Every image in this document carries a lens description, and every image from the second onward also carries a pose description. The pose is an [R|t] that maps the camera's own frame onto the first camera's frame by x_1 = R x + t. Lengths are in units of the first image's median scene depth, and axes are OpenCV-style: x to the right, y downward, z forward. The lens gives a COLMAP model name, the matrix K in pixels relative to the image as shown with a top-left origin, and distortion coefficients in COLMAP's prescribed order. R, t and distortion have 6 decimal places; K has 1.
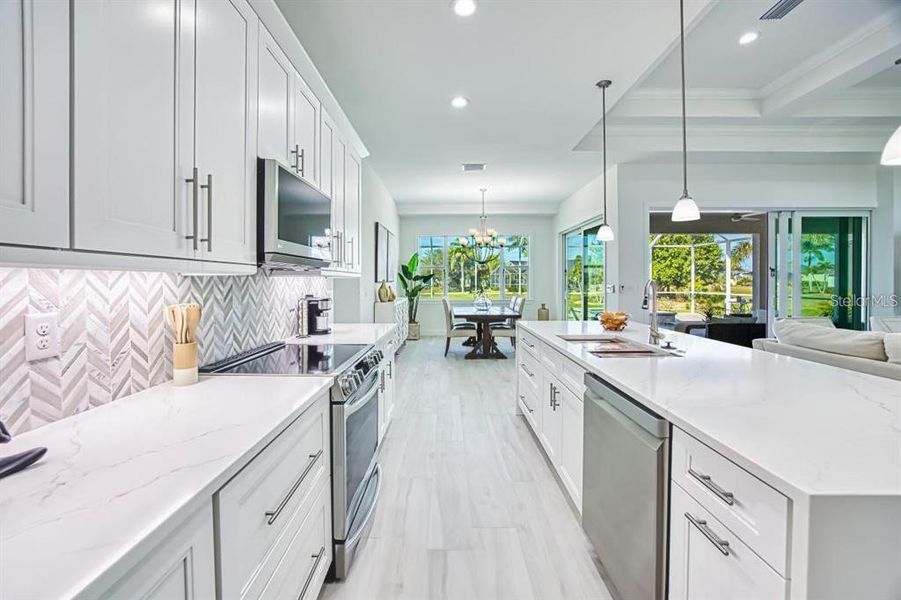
lens RADIAL K [[369.7, 0, 437.6], [0, 369.7, 281.9], [0, 0, 1]] dist [-0.025273, 0.002484]
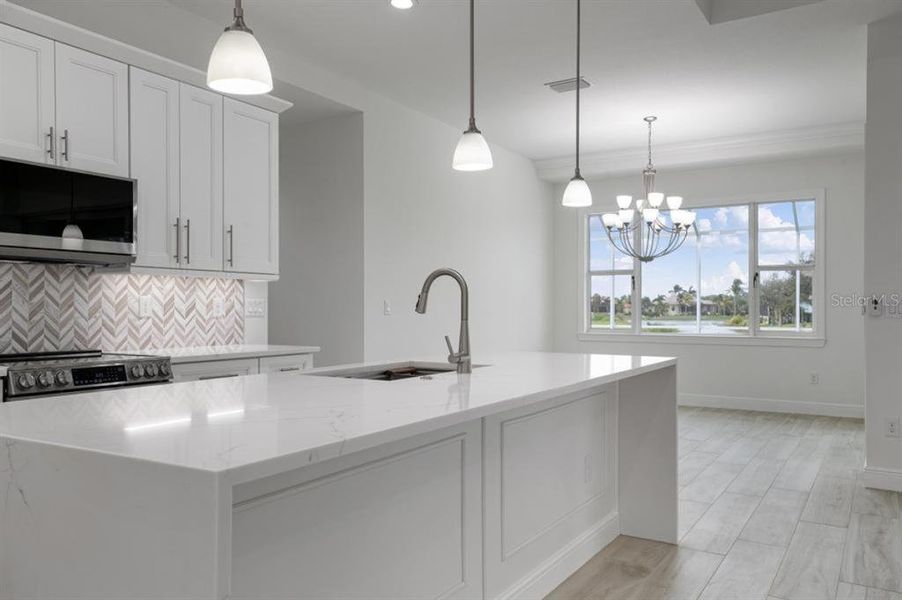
lens RADIAL K [[703.7, 0, 455.4], [0, 703.7, 305.6], [0, 0, 1]] dist [0.026789, 0.000003]
pose [[0.857175, -0.000833, -0.515024, 0.364495], [-0.003059, 0.999973, -0.006709, 0.021068], [0.515016, 0.007327, 0.857149, 0.000618]]
